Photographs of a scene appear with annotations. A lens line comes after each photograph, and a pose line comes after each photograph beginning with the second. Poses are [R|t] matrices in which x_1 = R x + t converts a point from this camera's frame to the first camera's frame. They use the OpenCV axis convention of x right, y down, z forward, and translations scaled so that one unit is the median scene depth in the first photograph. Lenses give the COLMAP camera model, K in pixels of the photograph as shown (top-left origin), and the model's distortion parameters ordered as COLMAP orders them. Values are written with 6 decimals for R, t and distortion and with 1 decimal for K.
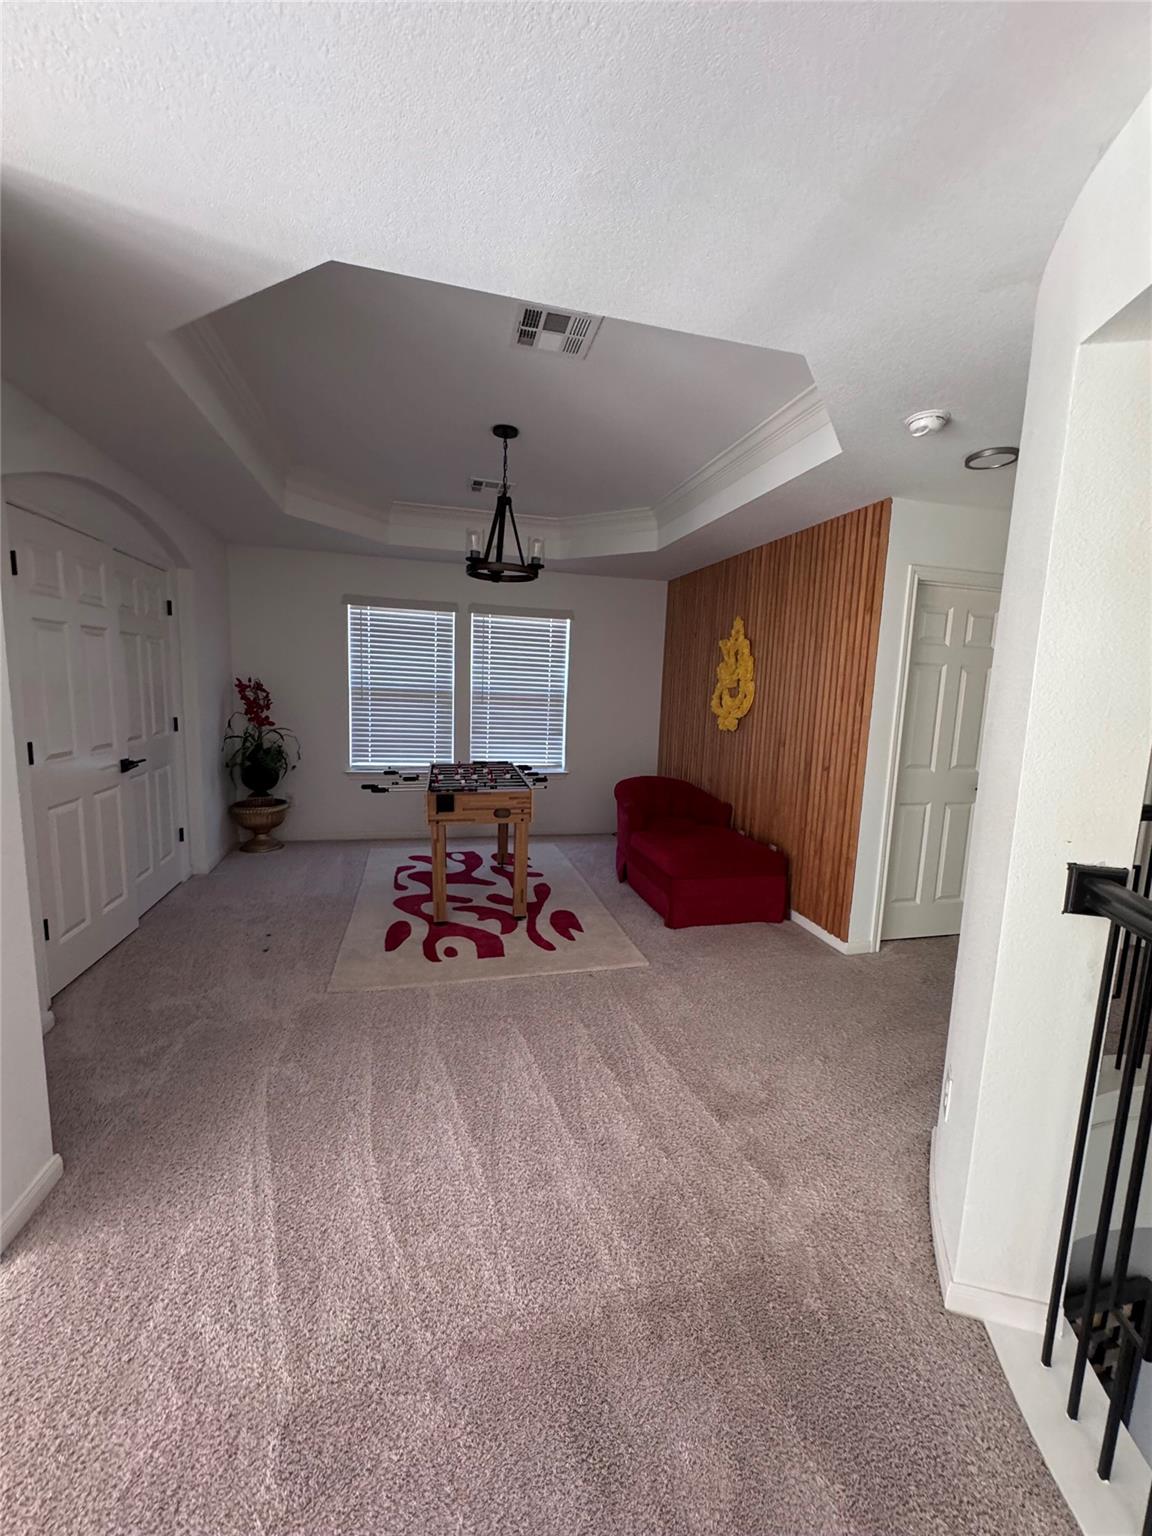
lens RADIAL K [[615.4, 0, 585.2], [0, 615.4, 772.1], [0, 0, 1]] dist [-0.030155, 0.001522]
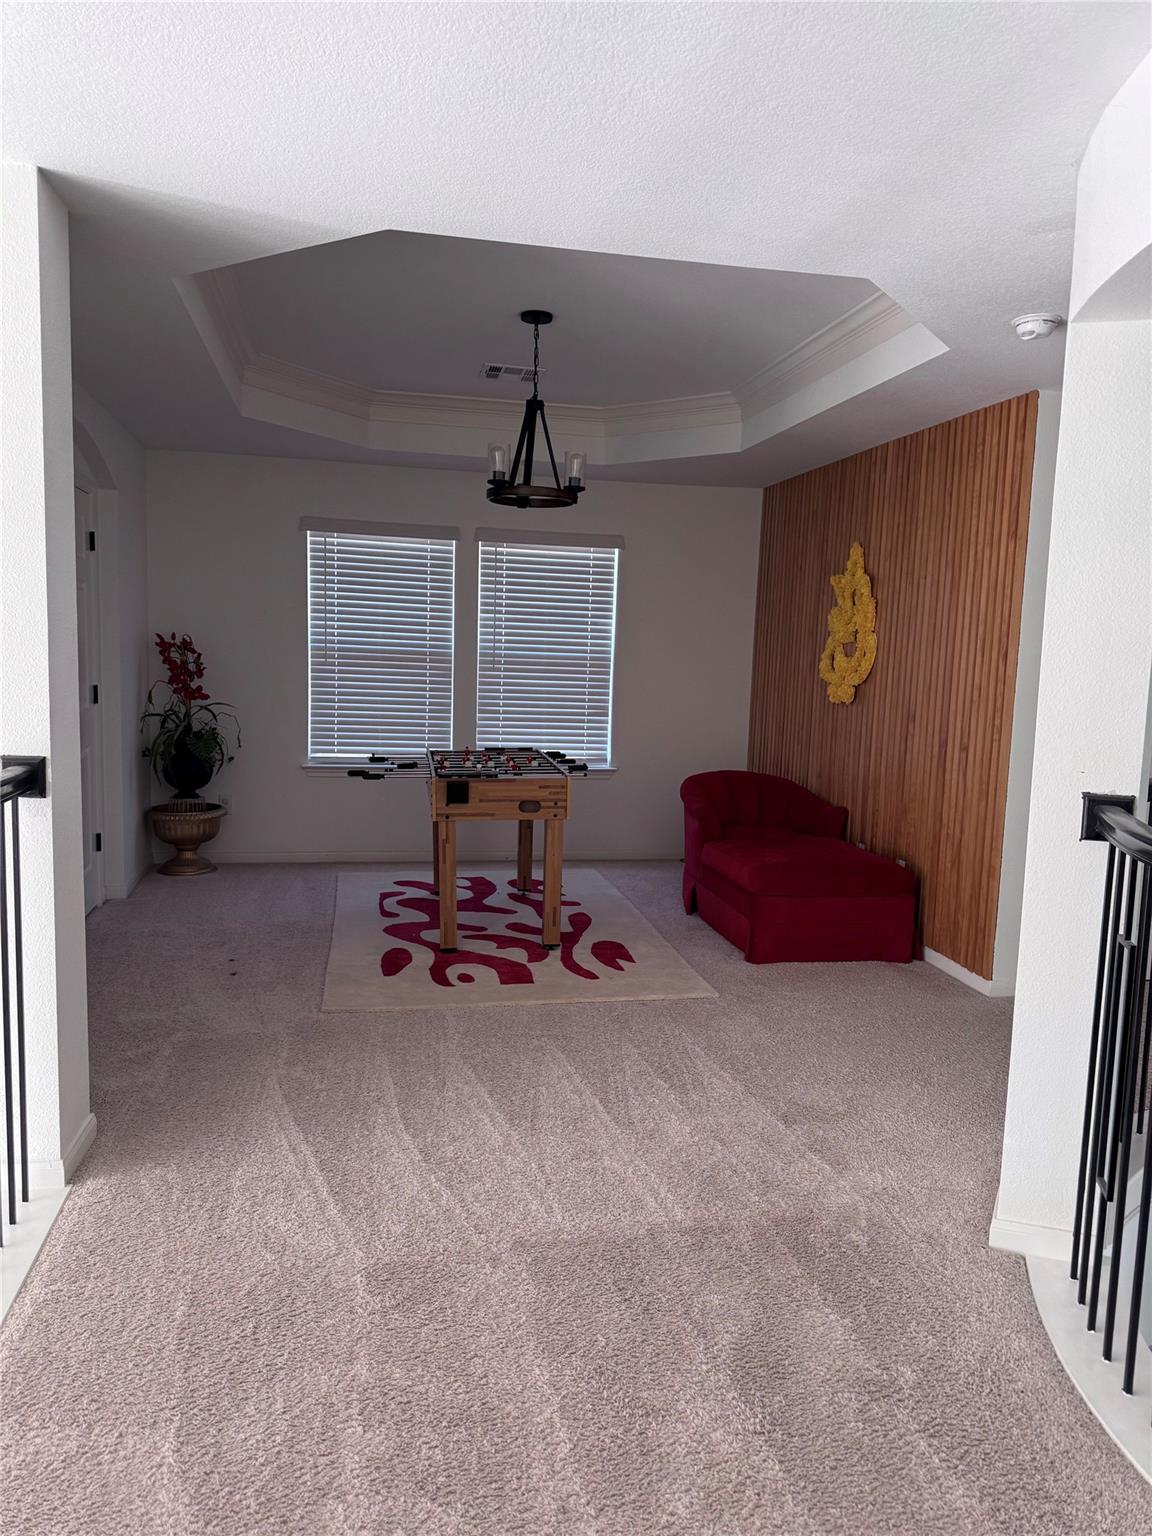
lens RADIAL K [[1086.1, 0, 567.7], [0, 1086.1, 776.5], [0, 0, 1]] dist [0.026702, -0.030528]
pose [[0.997360, 0.001114, -0.072609, 0.010636], [-0.002741, 0.999747, -0.022308, 0.057300], [0.072566, 0.022448, 0.997111, -0.341049]]
